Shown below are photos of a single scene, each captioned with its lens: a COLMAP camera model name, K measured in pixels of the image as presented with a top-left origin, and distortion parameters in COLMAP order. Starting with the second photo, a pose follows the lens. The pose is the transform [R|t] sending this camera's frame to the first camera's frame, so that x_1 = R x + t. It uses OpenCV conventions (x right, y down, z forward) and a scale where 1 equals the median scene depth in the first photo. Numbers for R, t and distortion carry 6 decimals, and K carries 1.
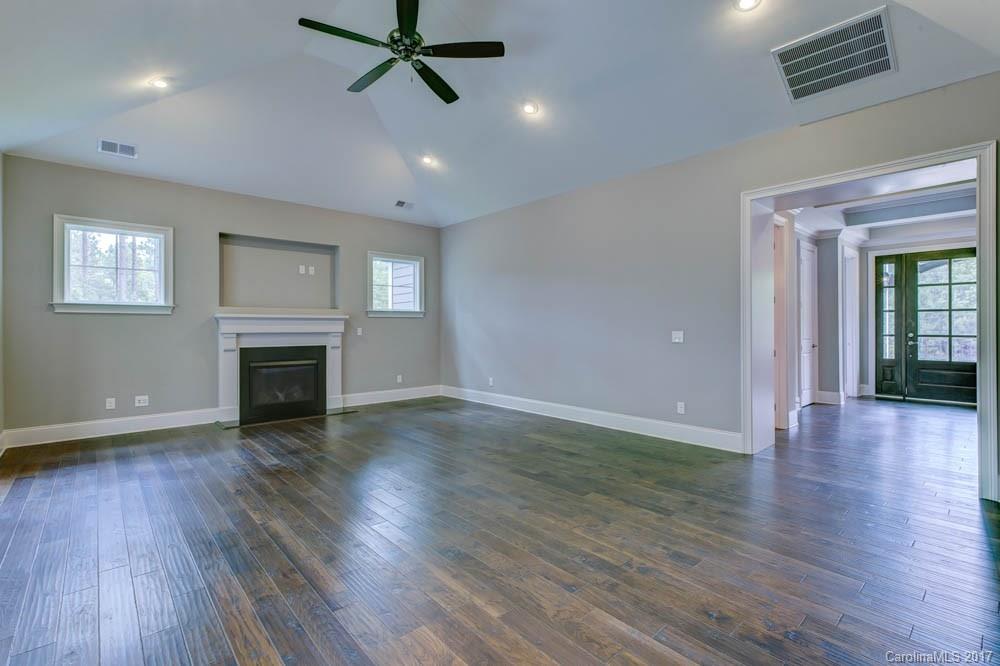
lens RADIAL K [[452.1, 0, 500.0], [0, 452.1, 333.0], [0, 0, 1]] dist [-0.002586, -0.000278]
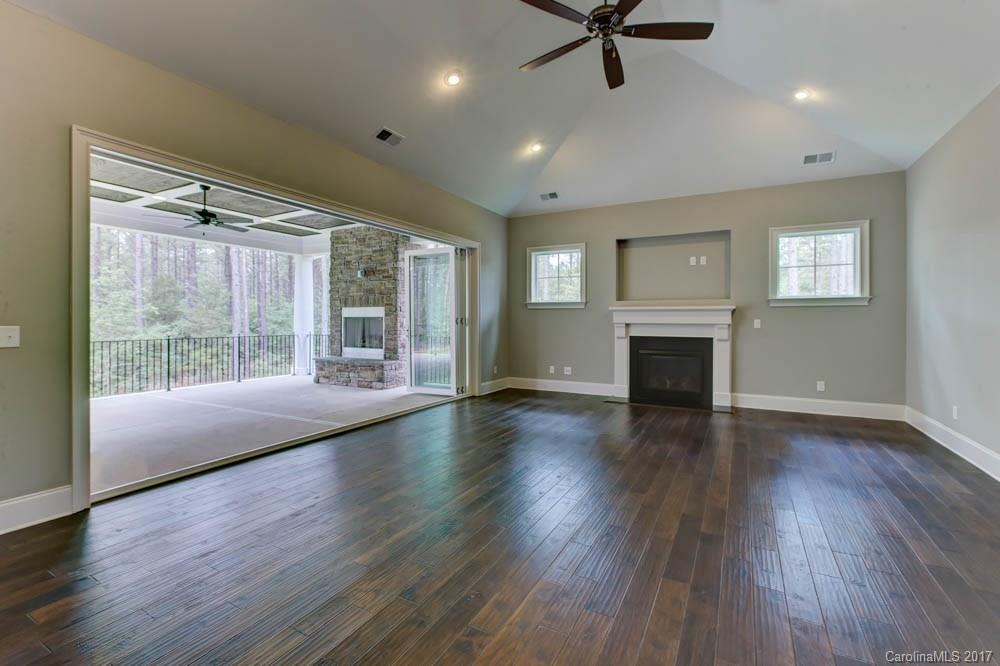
lens RADIAL K [[440.9, 0, 500.4], [0, 440.9, 323.8], [0, 0, 1]] dist [-0.001399, -0.000031]
pose [[0.333306, 0.013265, -0.942725, 0.363663], [-0.014318, 0.999857, 0.009006, -0.003758], [0.942710, 0.010496, 0.333448, 0.291945]]
